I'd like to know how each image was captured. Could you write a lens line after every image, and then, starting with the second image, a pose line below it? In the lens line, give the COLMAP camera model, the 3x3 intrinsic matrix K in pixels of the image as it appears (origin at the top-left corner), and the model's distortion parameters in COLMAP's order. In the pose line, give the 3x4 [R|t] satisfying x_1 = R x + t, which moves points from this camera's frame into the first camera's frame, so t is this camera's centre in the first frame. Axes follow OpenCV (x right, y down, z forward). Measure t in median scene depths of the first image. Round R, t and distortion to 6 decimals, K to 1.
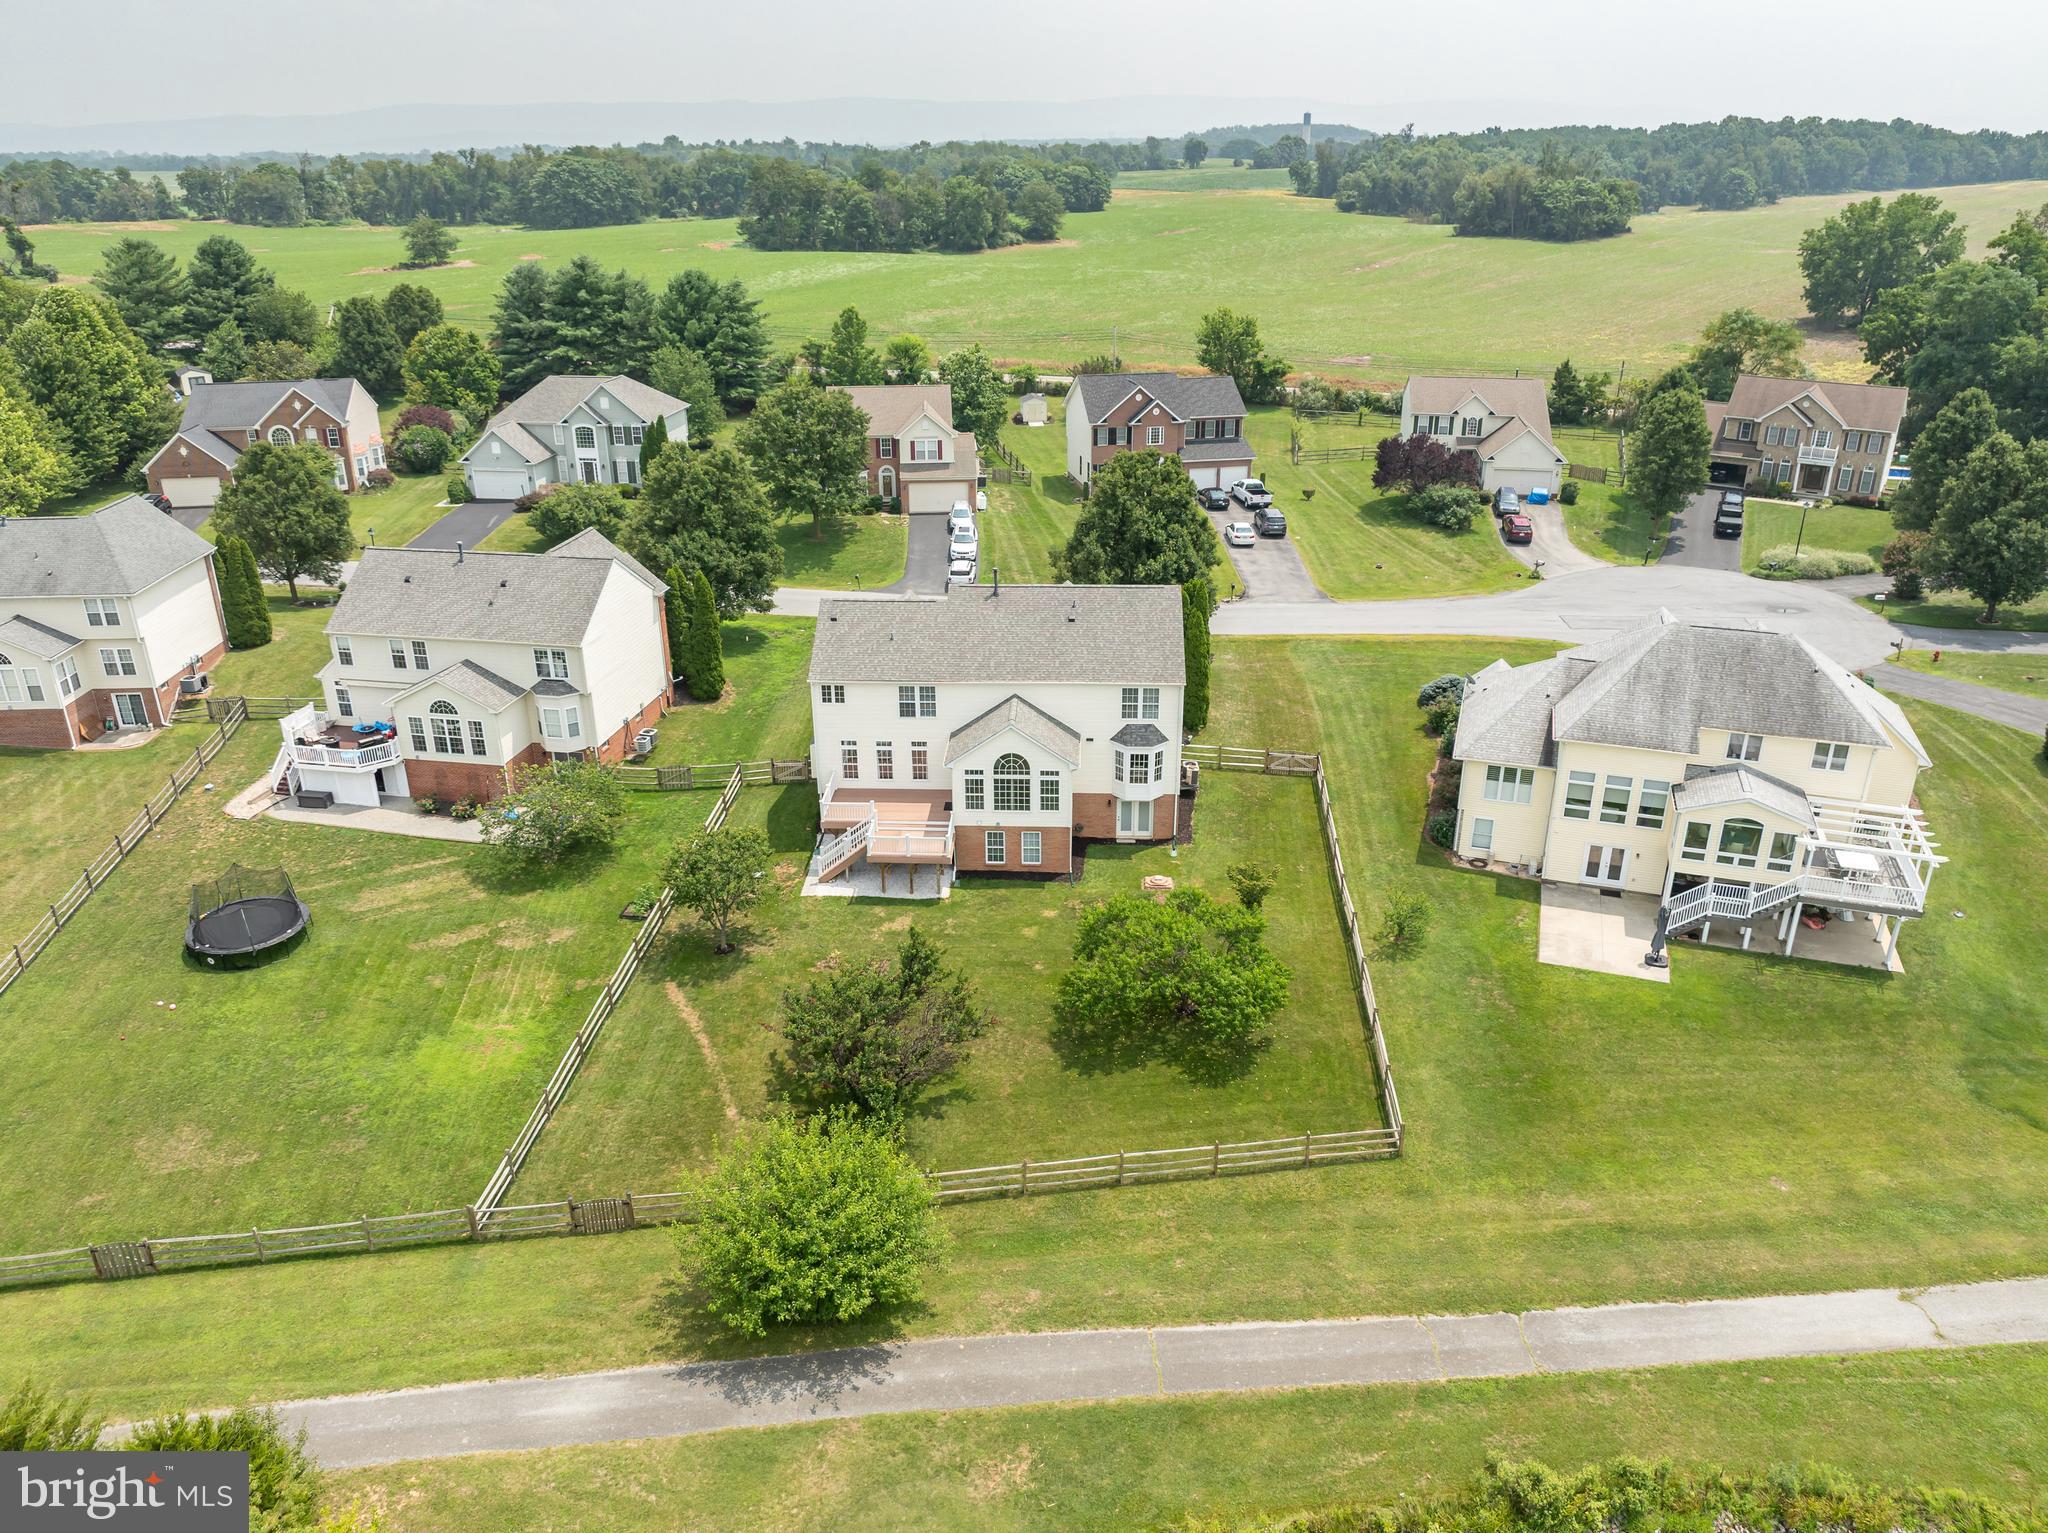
lens RADIAL K [[1446.3, 0, 1024.0], [0, 1446.3, 766.5], [0, 0, 1]] dist [-0.036383, -0.002418]
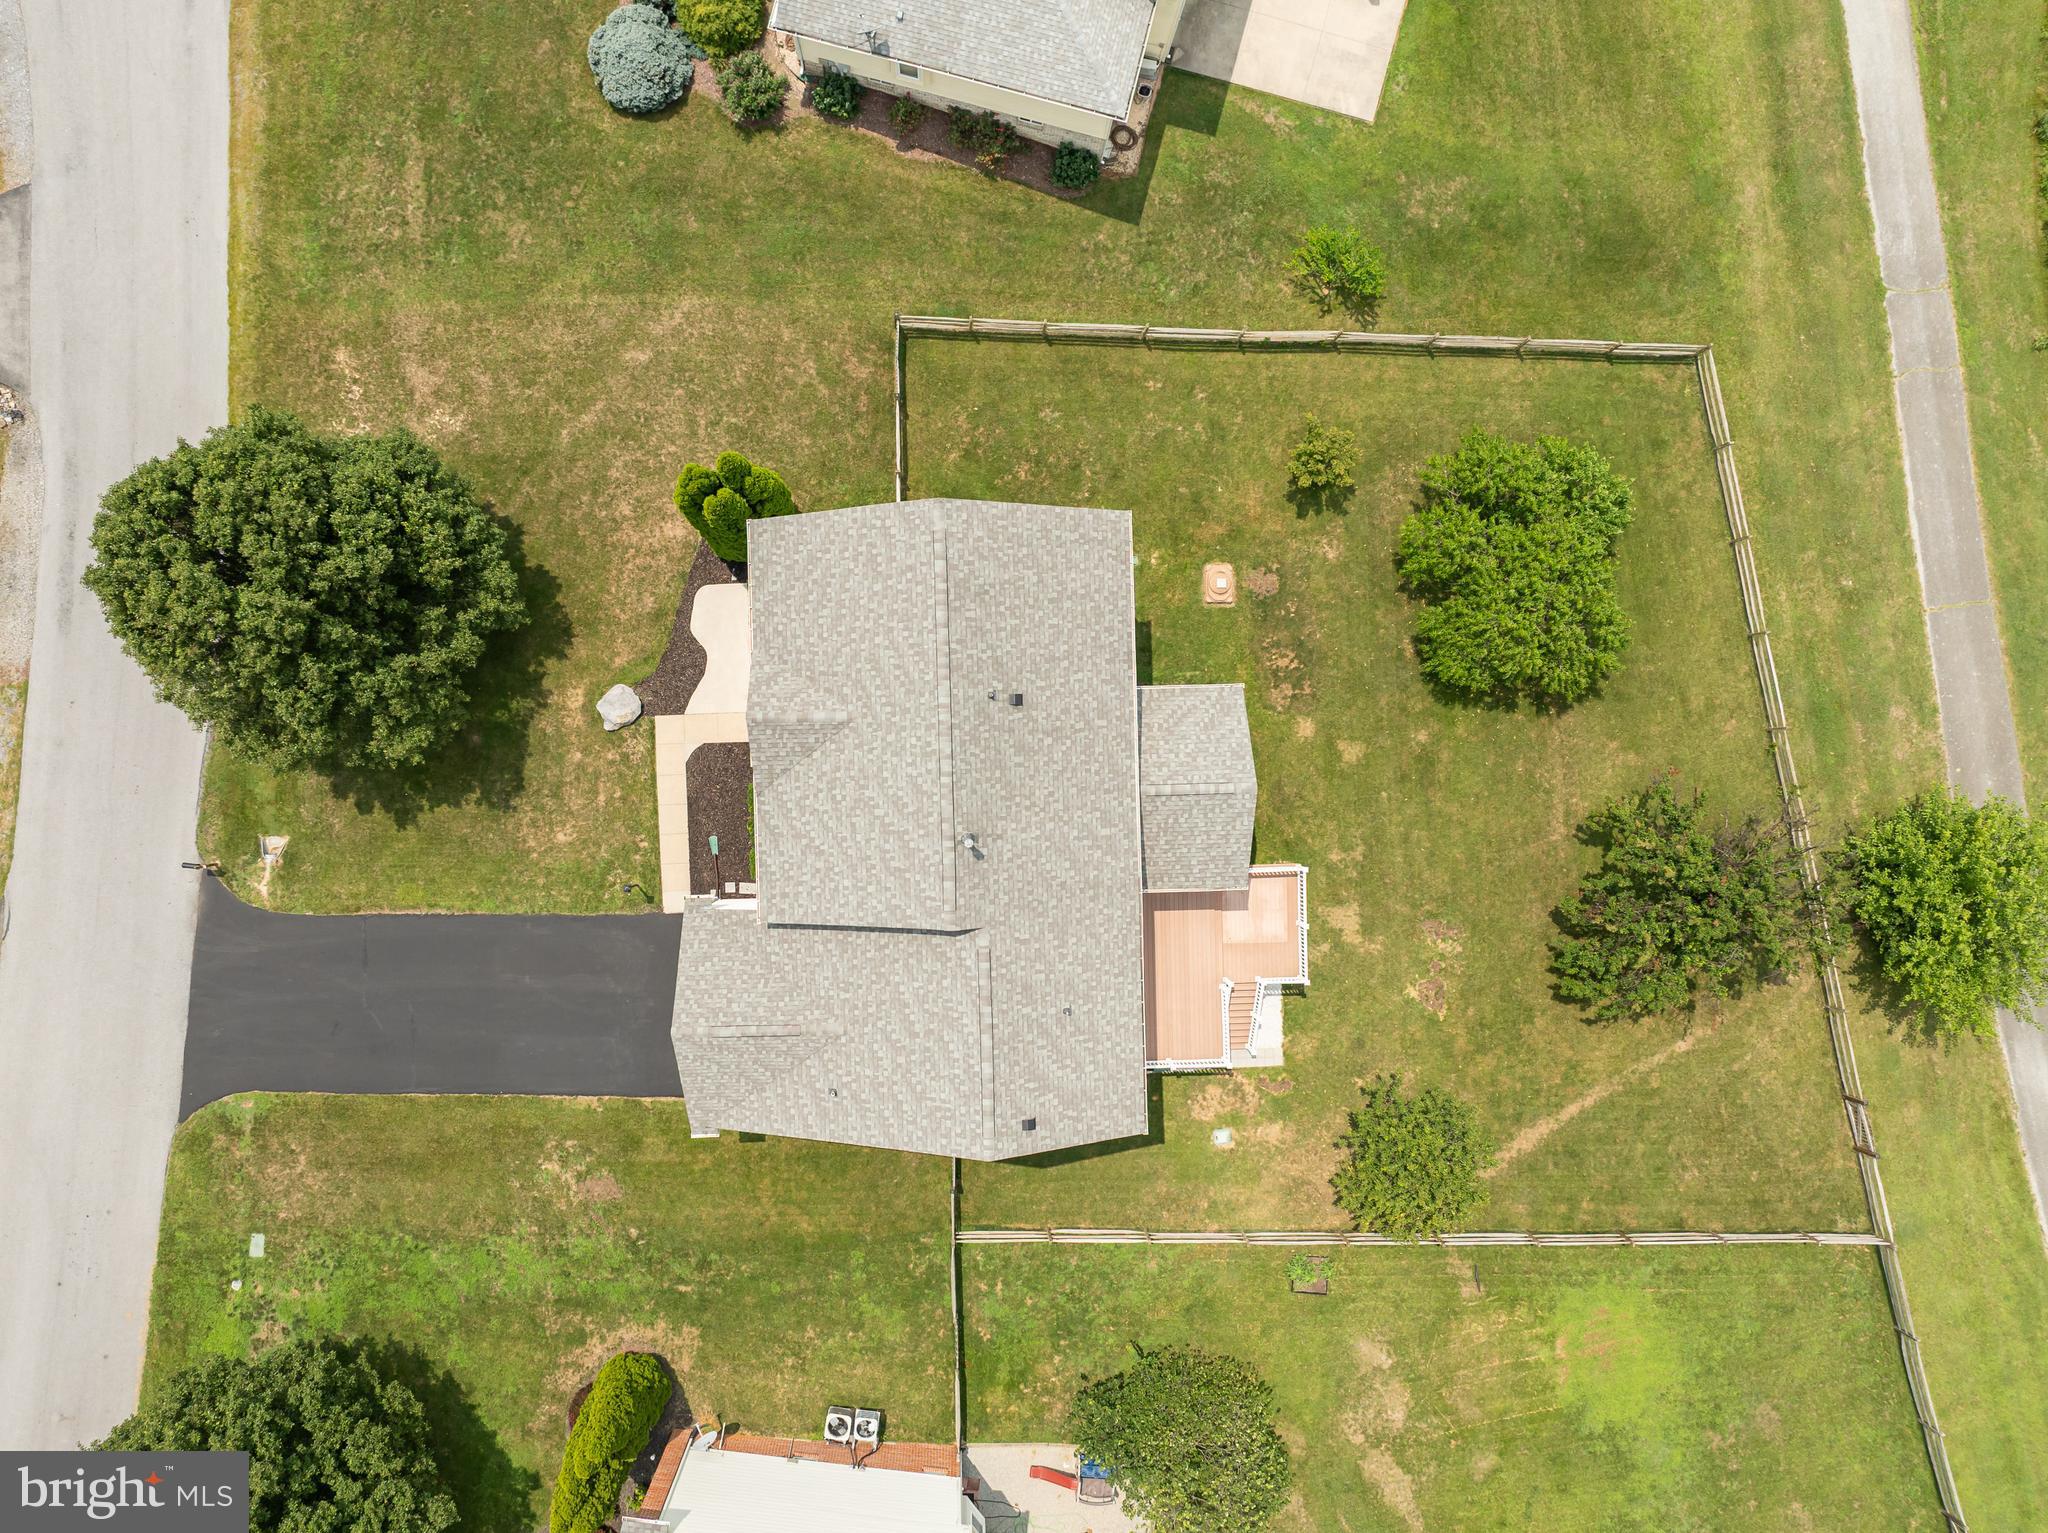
lens RADIAL K [[1482.7, 0, 1024.0], [0, 1482.7, 766.5], [0, 0, 1]] dist [-0.035447, -0.003630]
pose [[-0.067718, -0.997681, 0.006906, 0.002024], [0.400641, -0.020853, 0.915998, -0.590124], [-0.913729, 0.064796, 0.401124, 0.724551]]
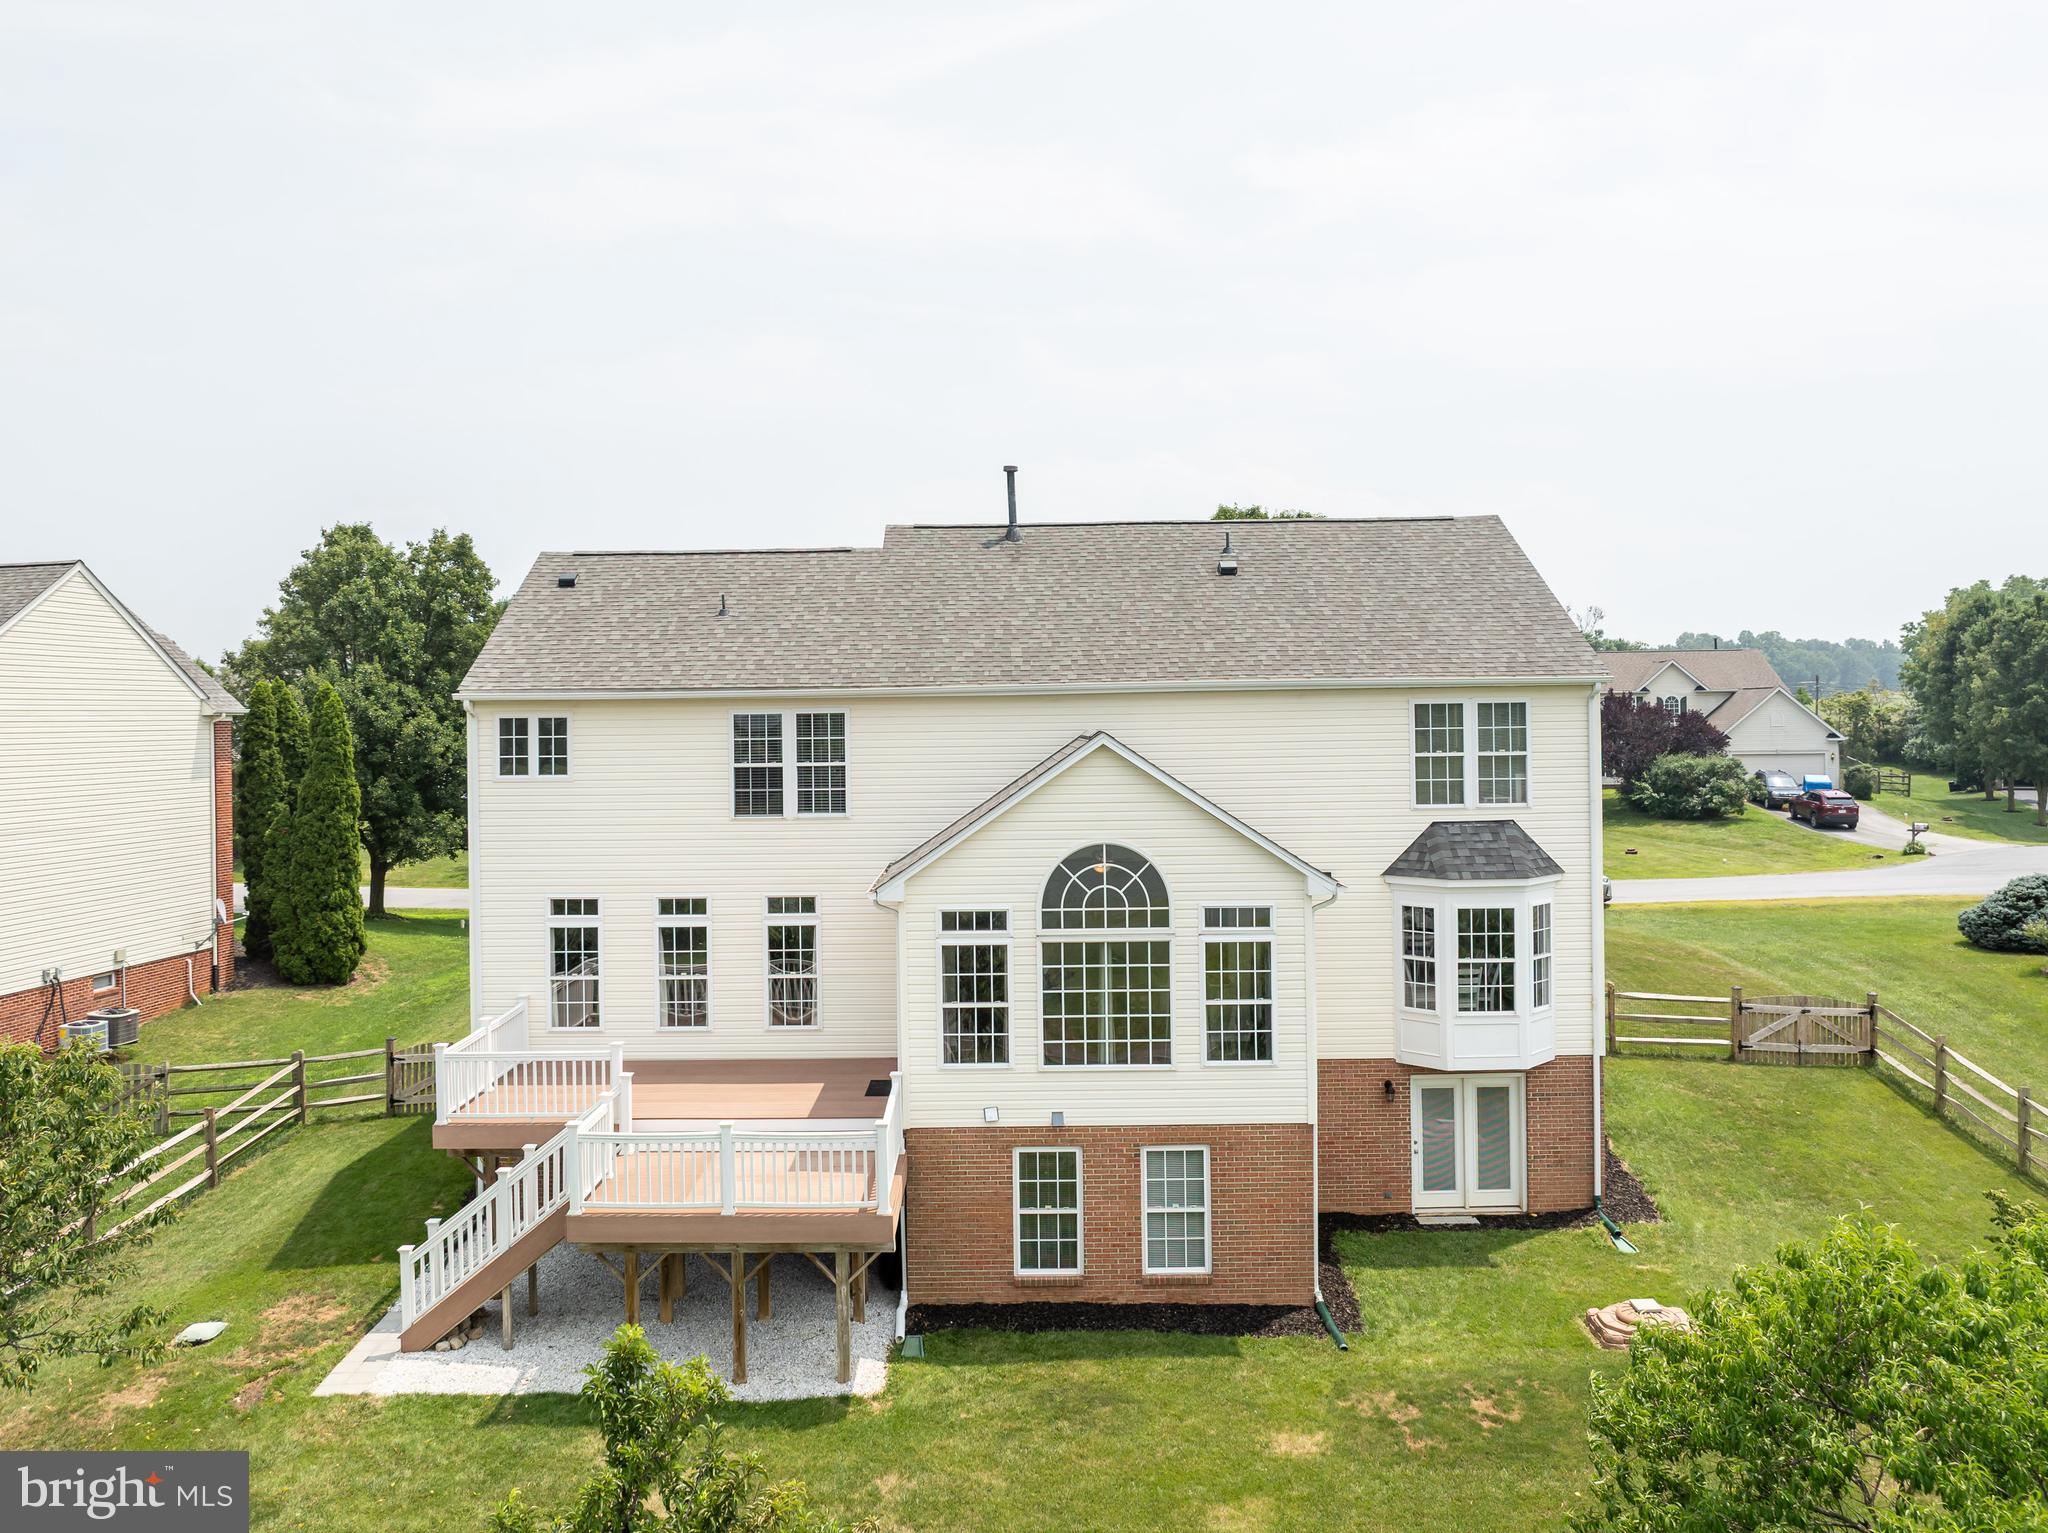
lens RADIAL K [[1580.4, 0, 987.8], [0, 1580.4, 690.3], [0, 0, 1]] dist [-0.043554, 0.003826]
pose [[0.999602, -0.008108, 0.027023, -0.035813], [0.018598, 0.909627, -0.415010, 0.083009], [-0.021216, 0.415348, 0.909415, 0.621933]]
